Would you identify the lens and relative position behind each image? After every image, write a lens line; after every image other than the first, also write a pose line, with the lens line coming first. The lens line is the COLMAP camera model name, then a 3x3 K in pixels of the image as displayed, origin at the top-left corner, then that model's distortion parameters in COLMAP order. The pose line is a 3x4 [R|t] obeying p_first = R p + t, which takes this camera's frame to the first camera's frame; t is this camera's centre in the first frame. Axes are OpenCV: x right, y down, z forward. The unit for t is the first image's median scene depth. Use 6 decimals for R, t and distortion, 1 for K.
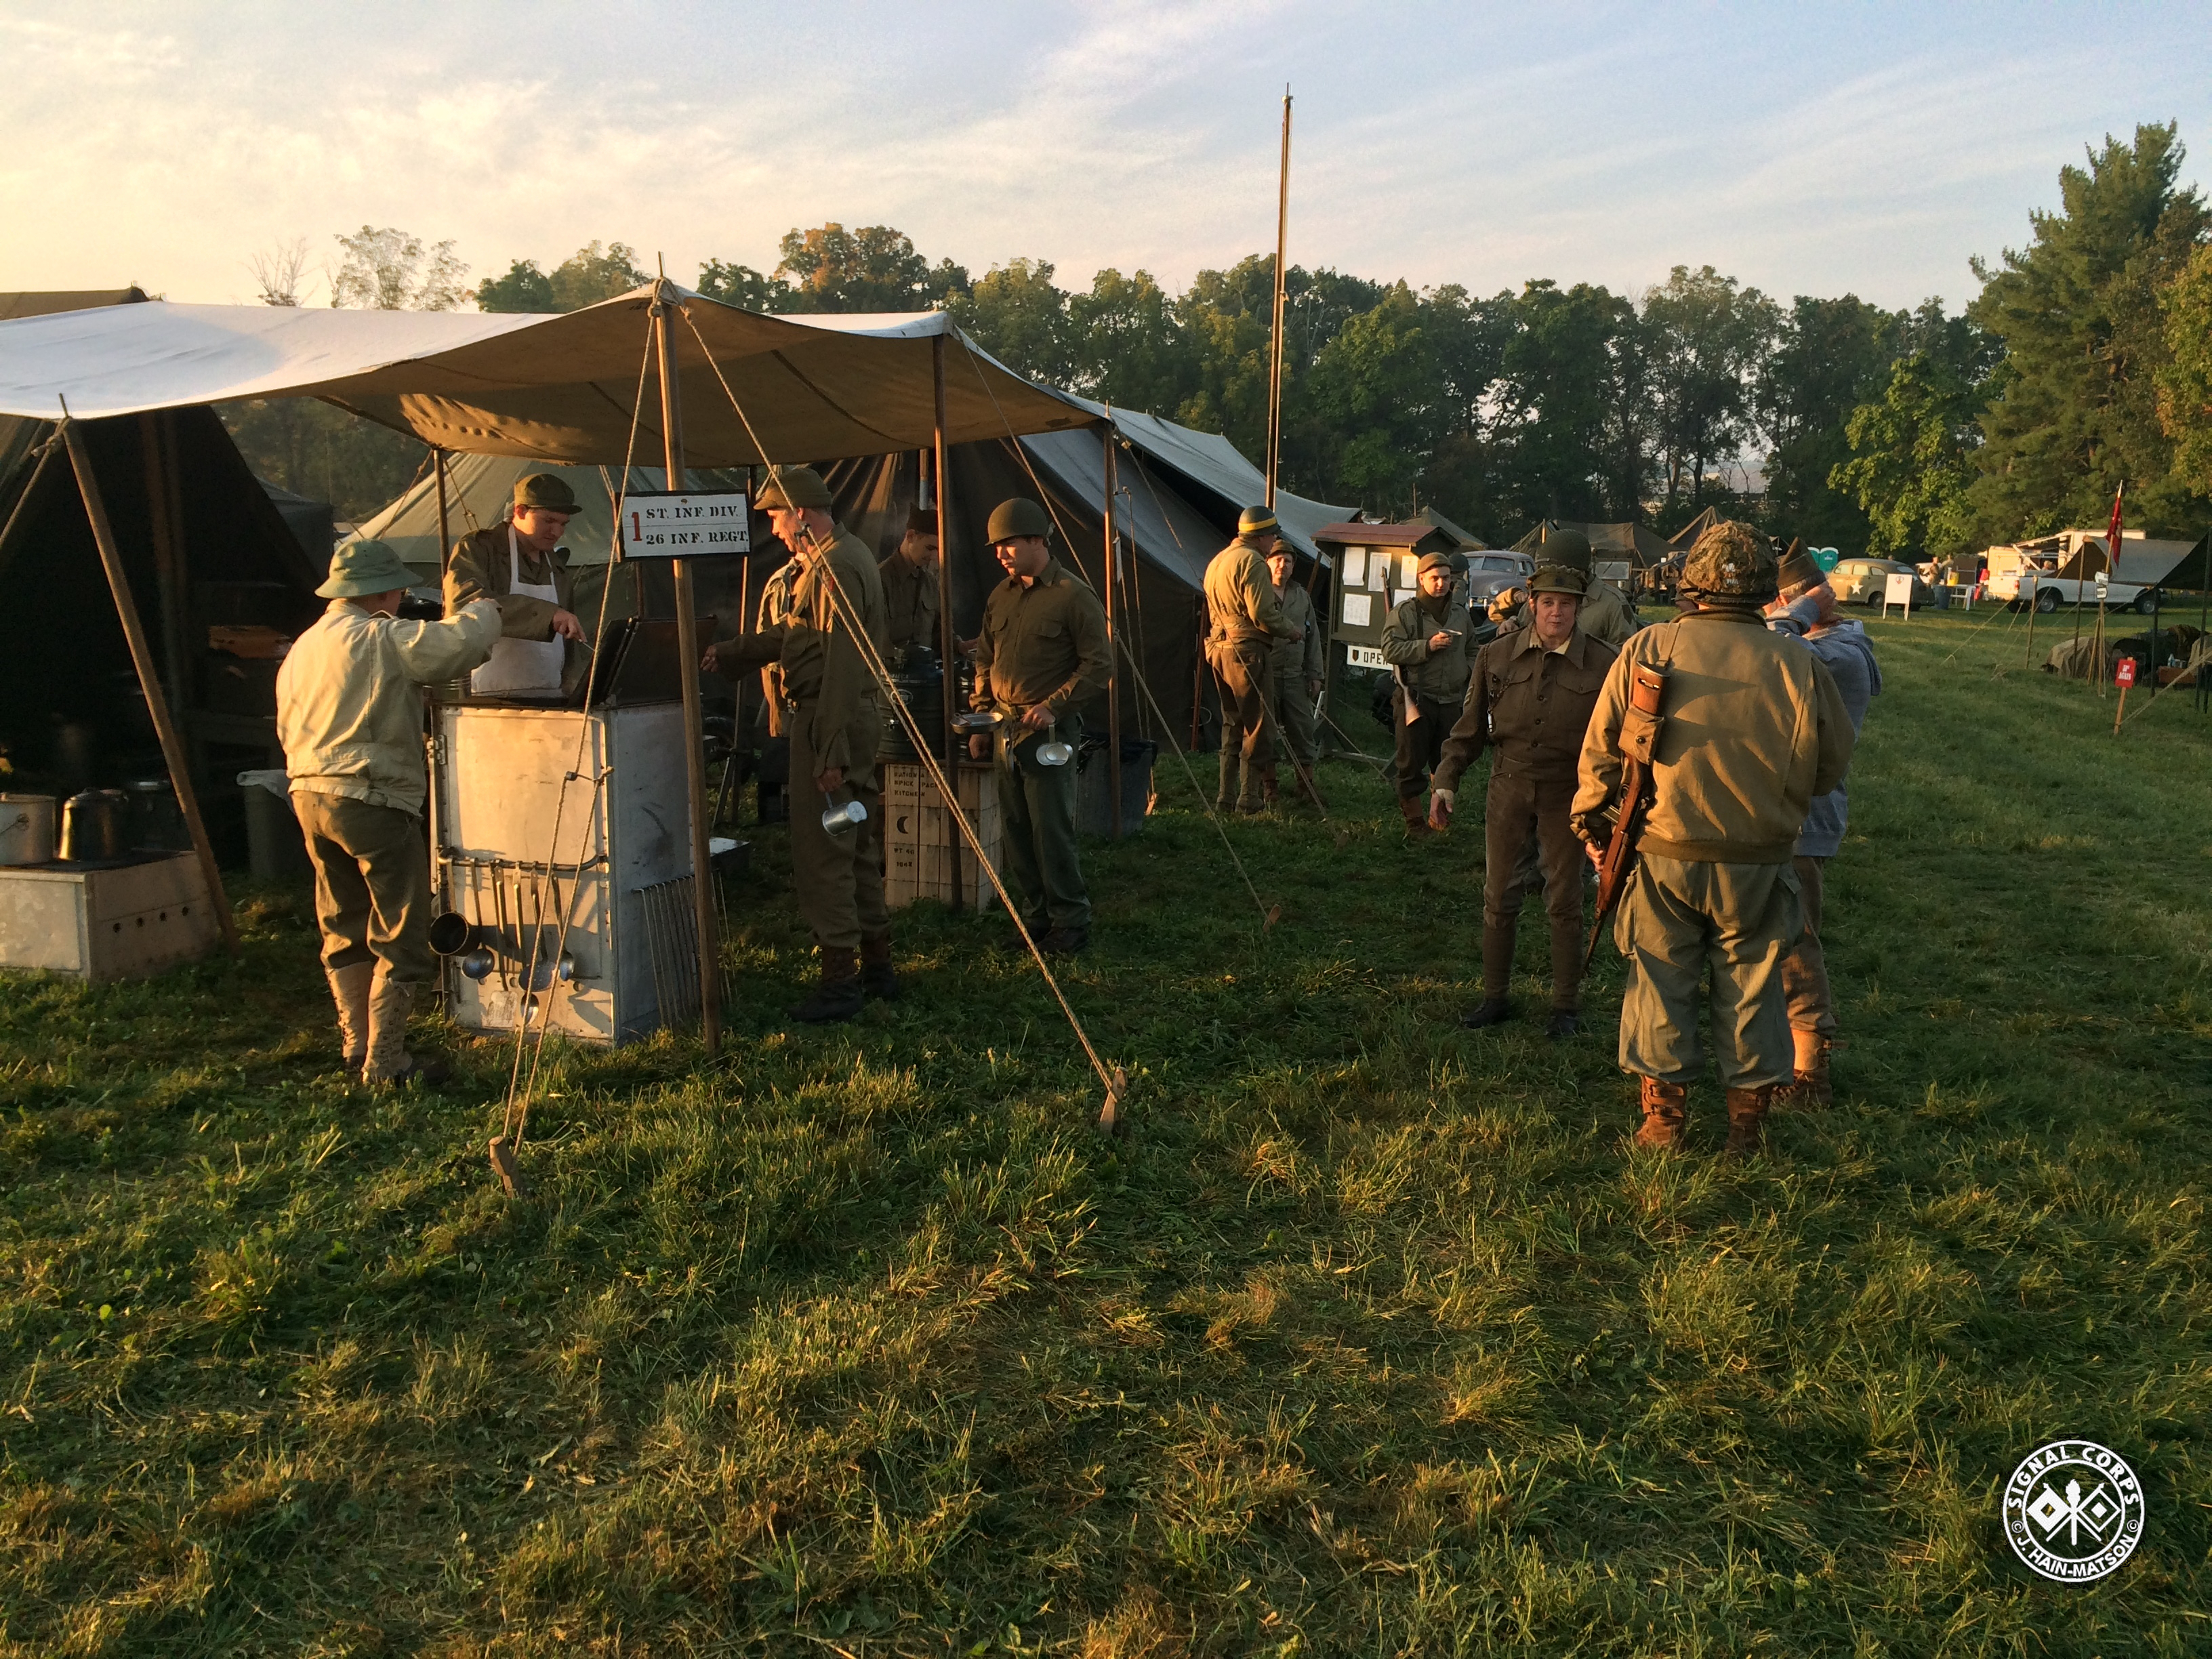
lens RADIAL K [[1690.4, 0, 1131.7], [0, 1690.4, 831.2], [0, 0, 1]] dist [0.004488, -0.058579]
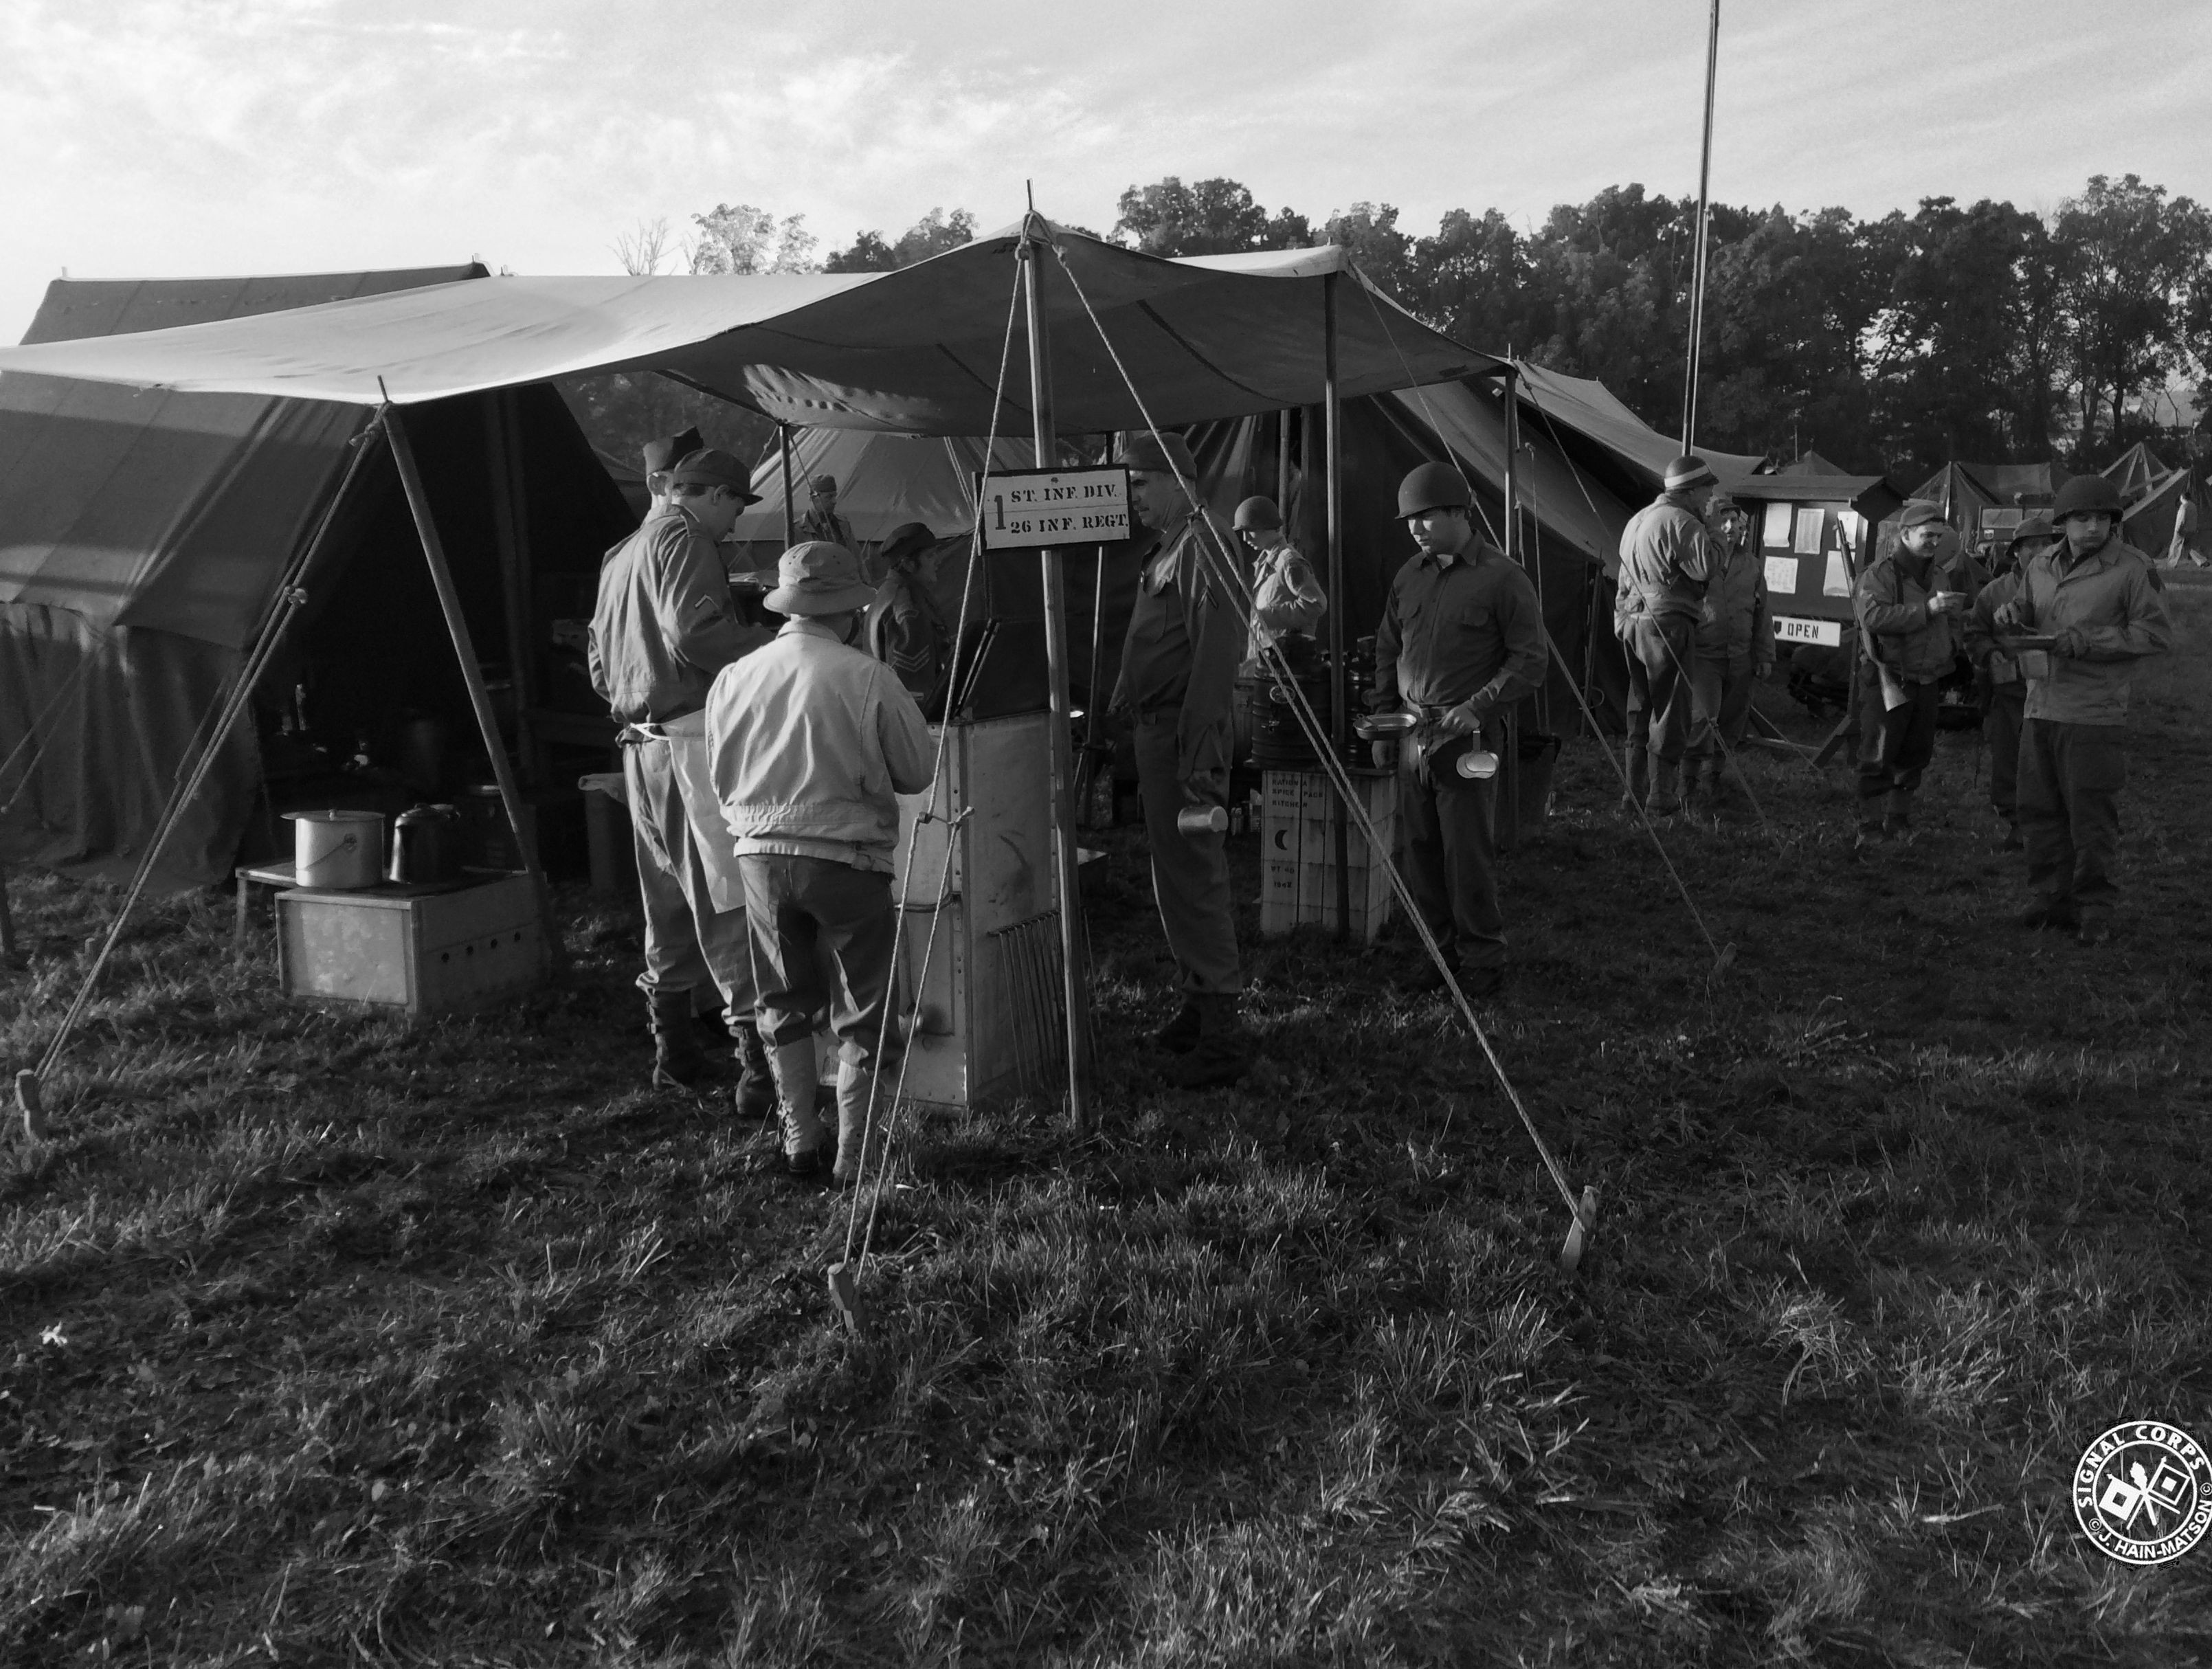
lens RADIAL K [[1690.3, 0, 1131.7], [0, 1690.3, 836.2], [0, 0, 1]] dist [0.004488, -0.058579]
pose [[0.981778, 0.011925, -0.189657, -0.057725], [-0.006794, 0.999594, 0.027679, -0.036986], [0.189910, -0.025886, 0.981460, 0.160349]]
